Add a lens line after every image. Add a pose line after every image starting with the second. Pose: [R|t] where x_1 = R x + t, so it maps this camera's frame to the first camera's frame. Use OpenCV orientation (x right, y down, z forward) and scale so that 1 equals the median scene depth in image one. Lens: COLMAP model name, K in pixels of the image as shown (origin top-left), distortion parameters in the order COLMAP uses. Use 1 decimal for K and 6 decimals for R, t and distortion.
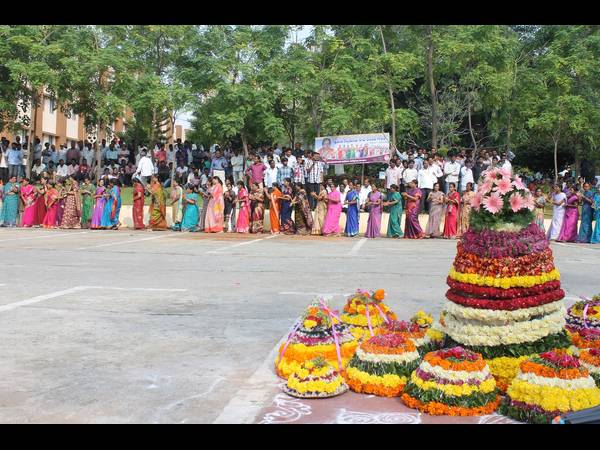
lens RADIAL K [[718.3, 0, 300.0], [0, 718.3, 225.0], [0, 0, 1]] dist [-0.076874, 0.033166]
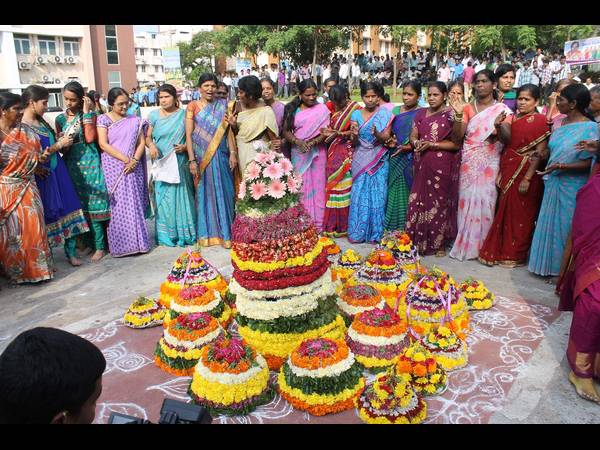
lens RADIAL K [[503.3, 0, 300.1], [0, 503.3, 243.8], [0, 0, 1]] dist [-0.162872, 0.127495]
pose [[0.845920, 0.115722, -0.520604, 0.718993], [0.028269, 0.965072, 0.260453, -0.140347], [0.532561, -0.235040, 0.813102, 0.408381]]
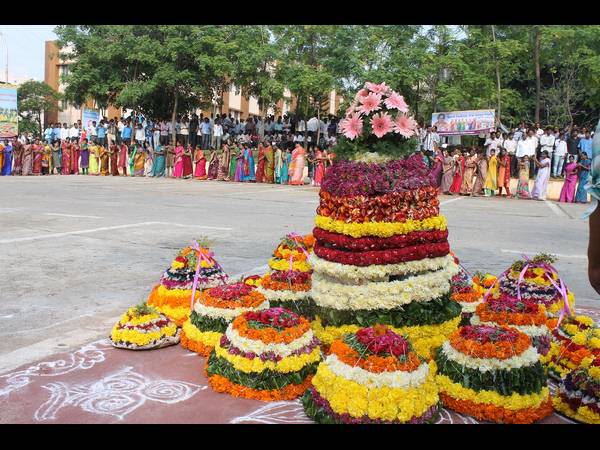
lens RADIAL K [[546.9, 0, 300.0], [0, 546.9, 225.0], [0, 0, 1]] dist [-0.162862, 0.166054]
pose [[0.964765, 0.048588, -0.258587, 0.361444], [-0.030011, 0.996708, 0.075310, 0.032253], [0.261395, -0.064896, 0.963048, 0.403541]]
